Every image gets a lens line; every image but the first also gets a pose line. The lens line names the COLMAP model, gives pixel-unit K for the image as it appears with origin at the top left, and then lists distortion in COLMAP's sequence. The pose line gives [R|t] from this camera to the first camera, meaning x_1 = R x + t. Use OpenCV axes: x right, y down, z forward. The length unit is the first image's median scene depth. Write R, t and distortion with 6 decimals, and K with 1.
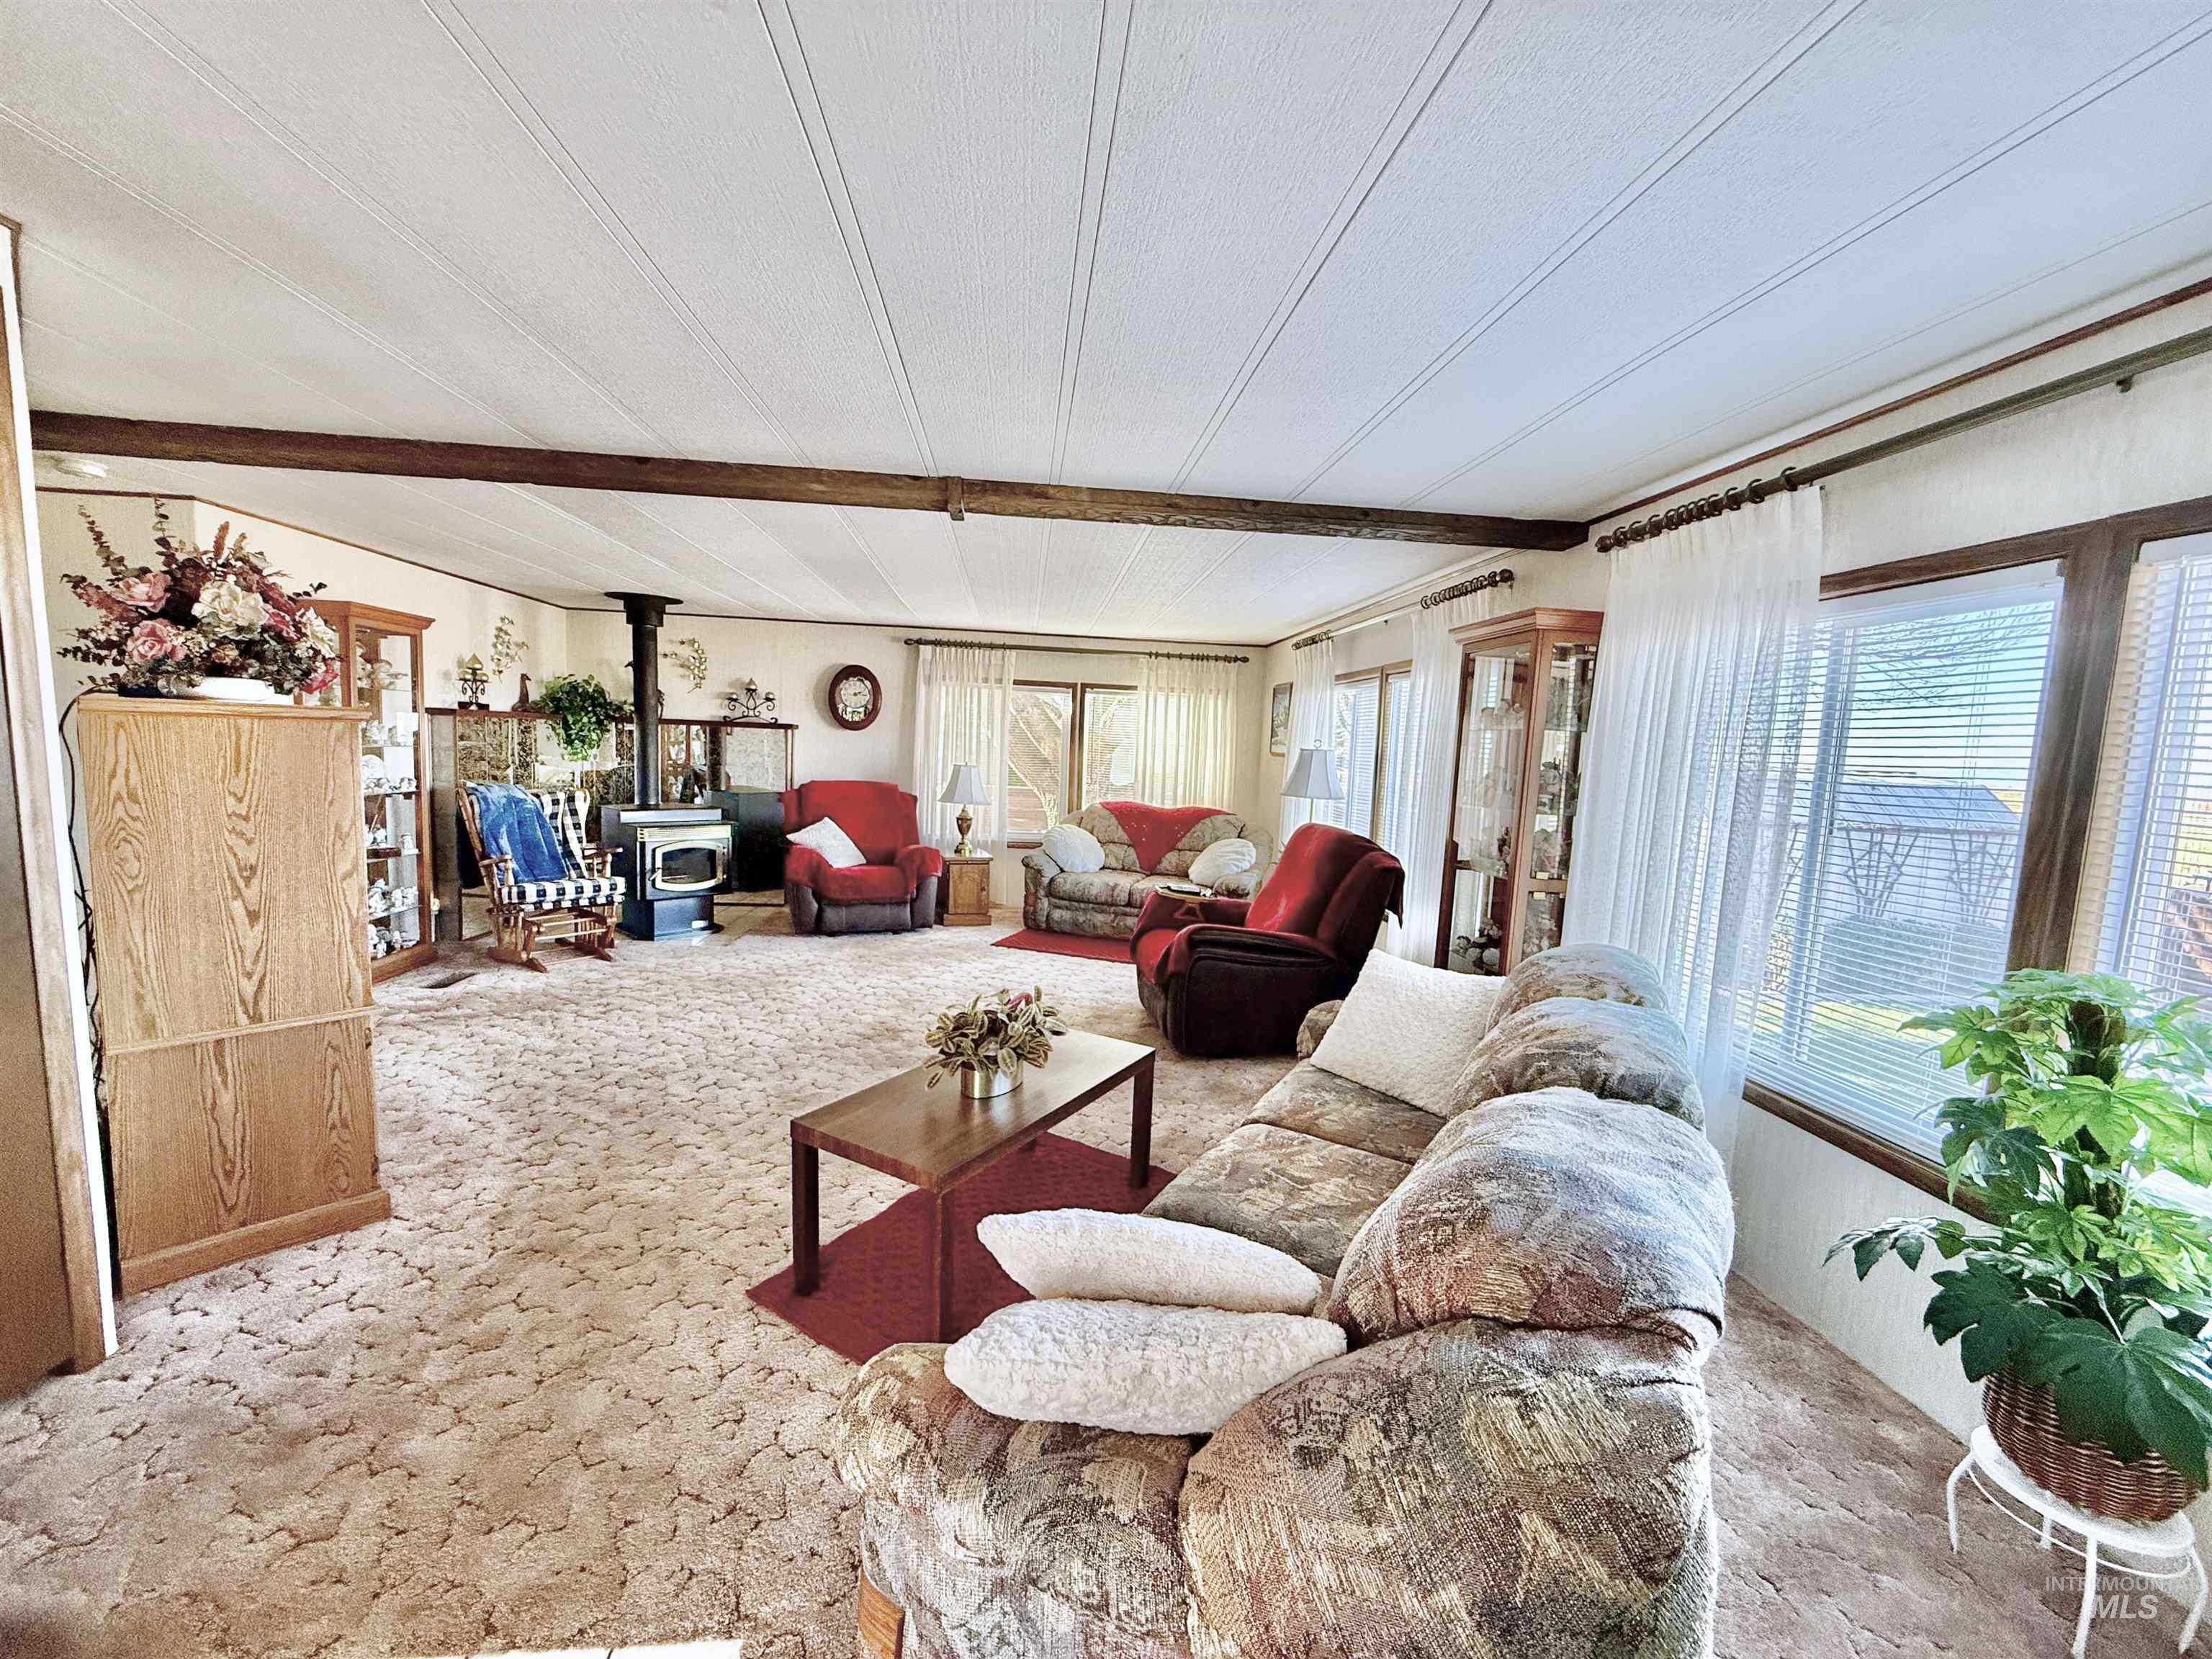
lens RADIAL K [[882.8, 0, 1109.6], [0, 882.8, 840.5], [0, 0, 1]] dist [-0.000257, 0.000059]
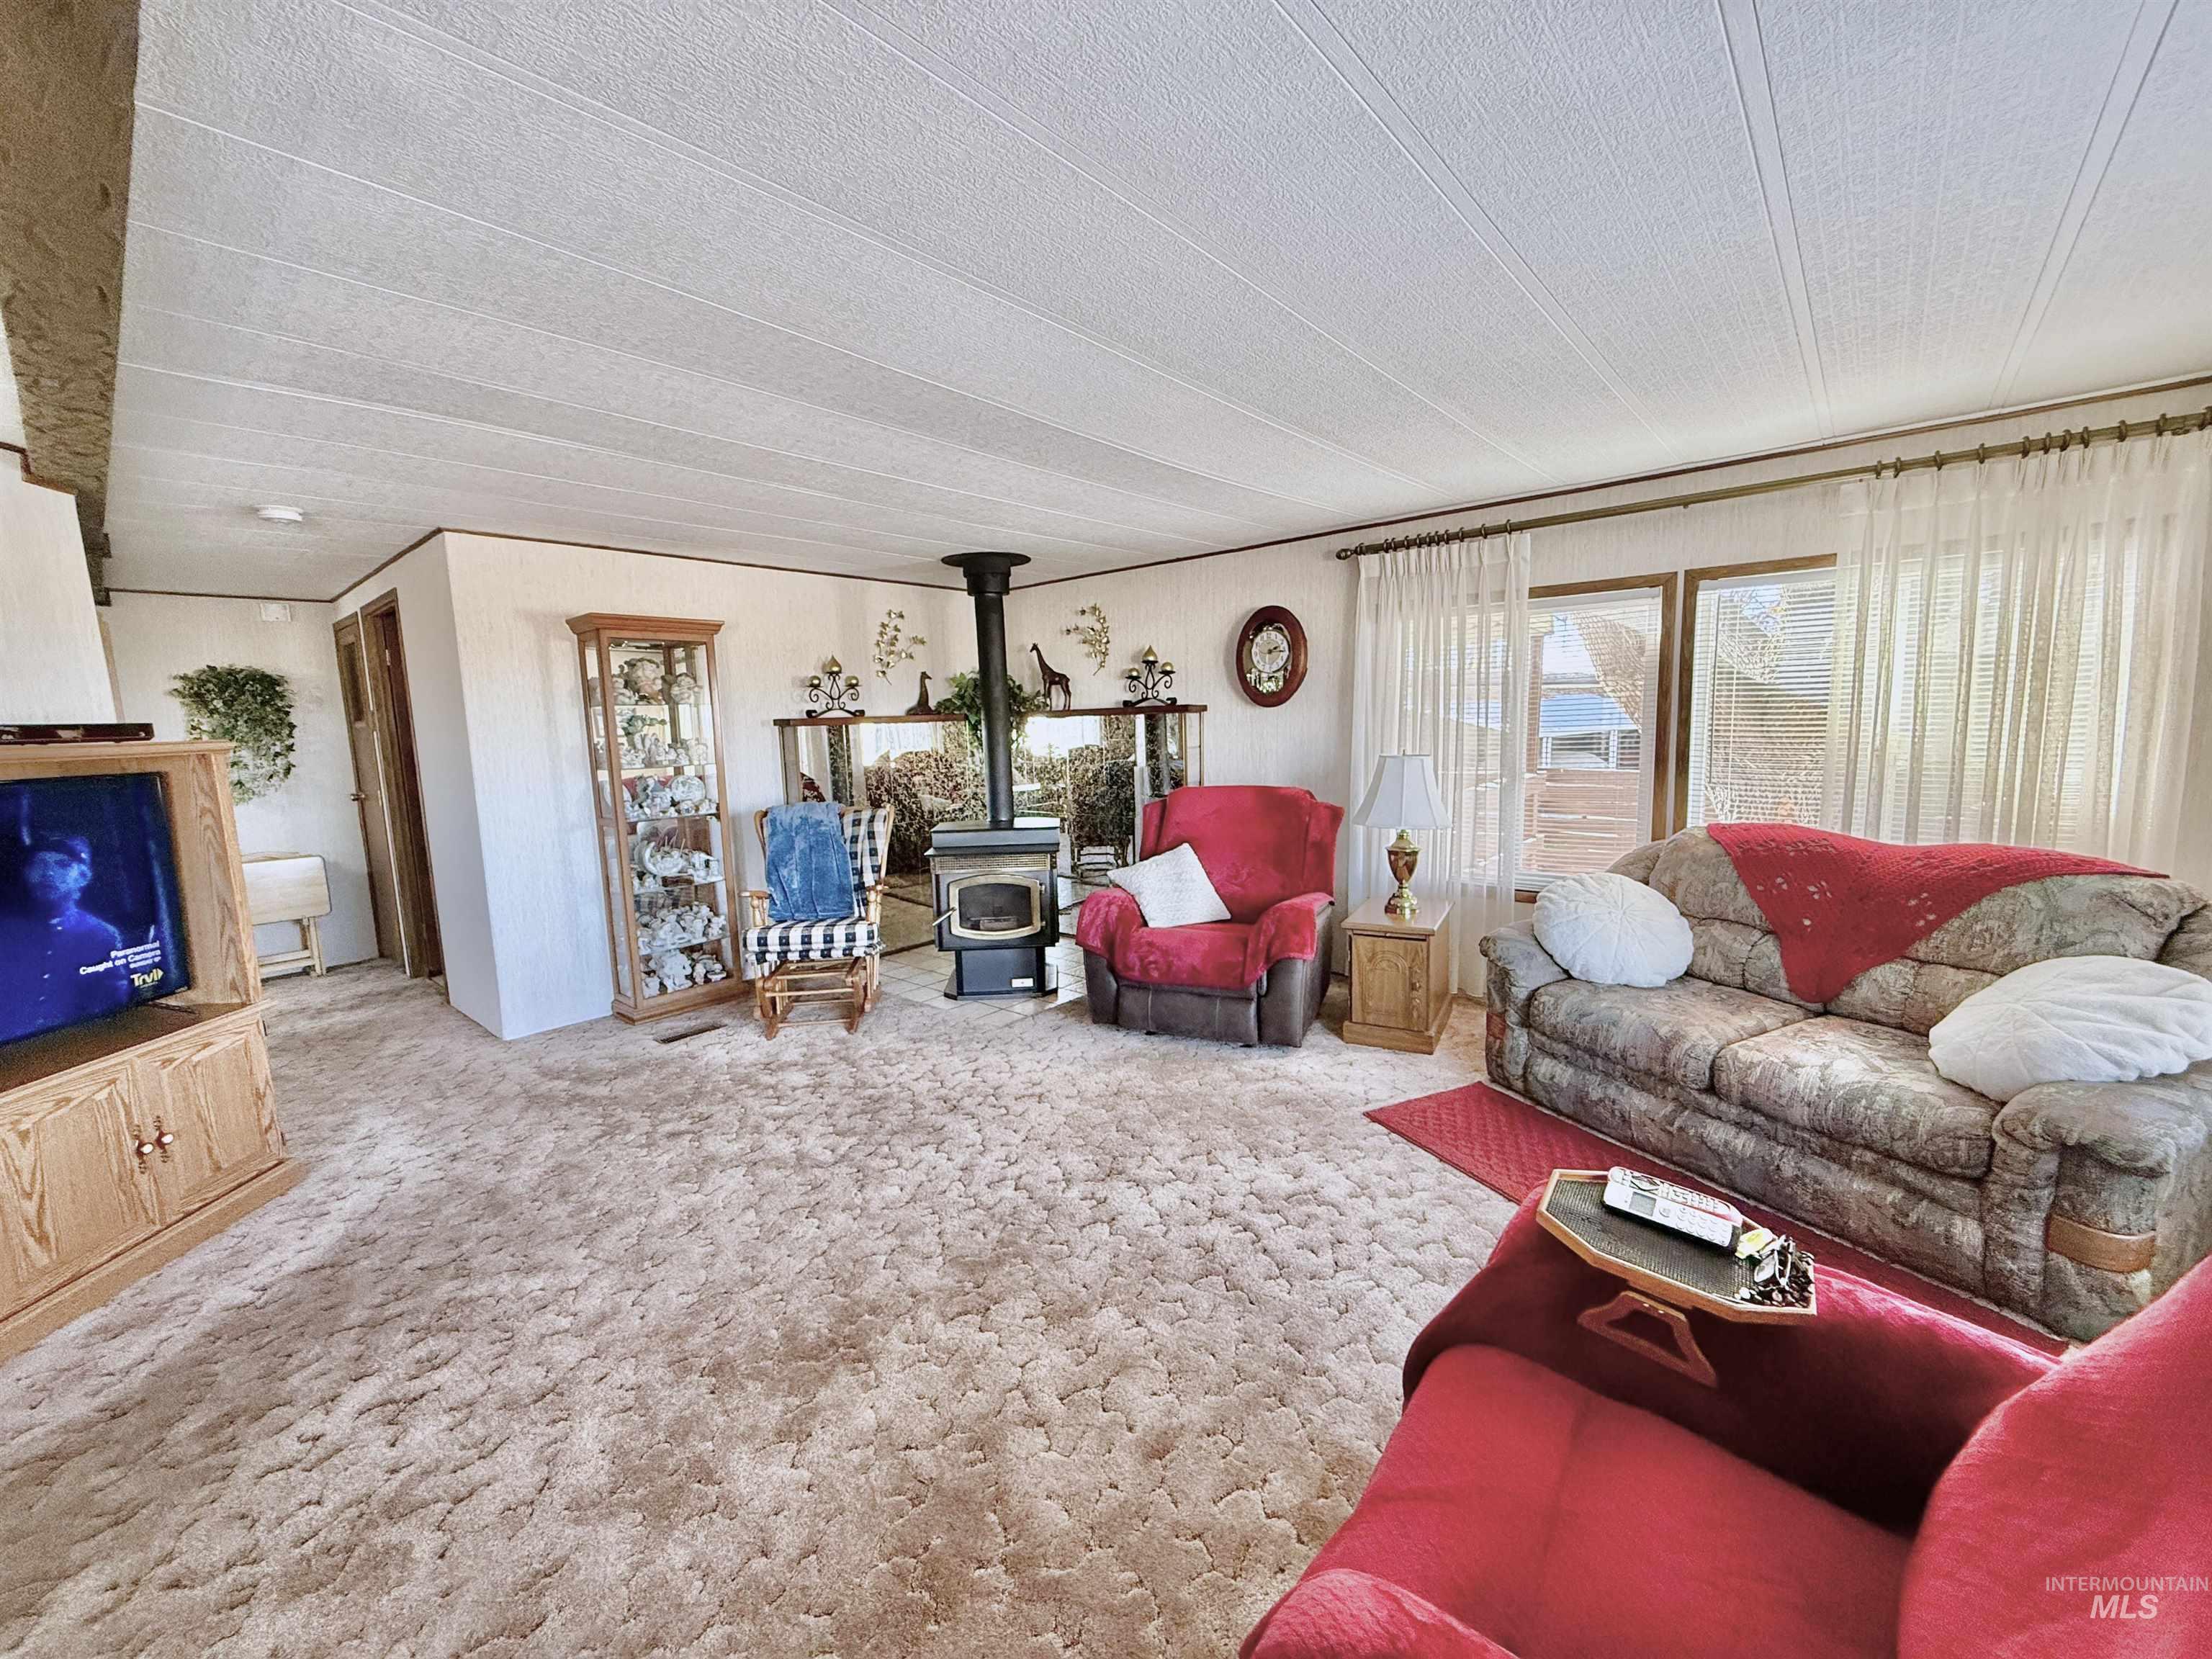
lens RADIAL K [[882.8, 0, 1102.4], [0, 882.8, 839.1], [0, 0, 1]] dist [-0.000257, 0.000059]
pose [[0.681984, 0.035375, -0.730511, 0.115769], [-0.017305, 0.999330, 0.032237, -0.048211], [0.731162, -0.009344, 0.682140, 0.486809]]
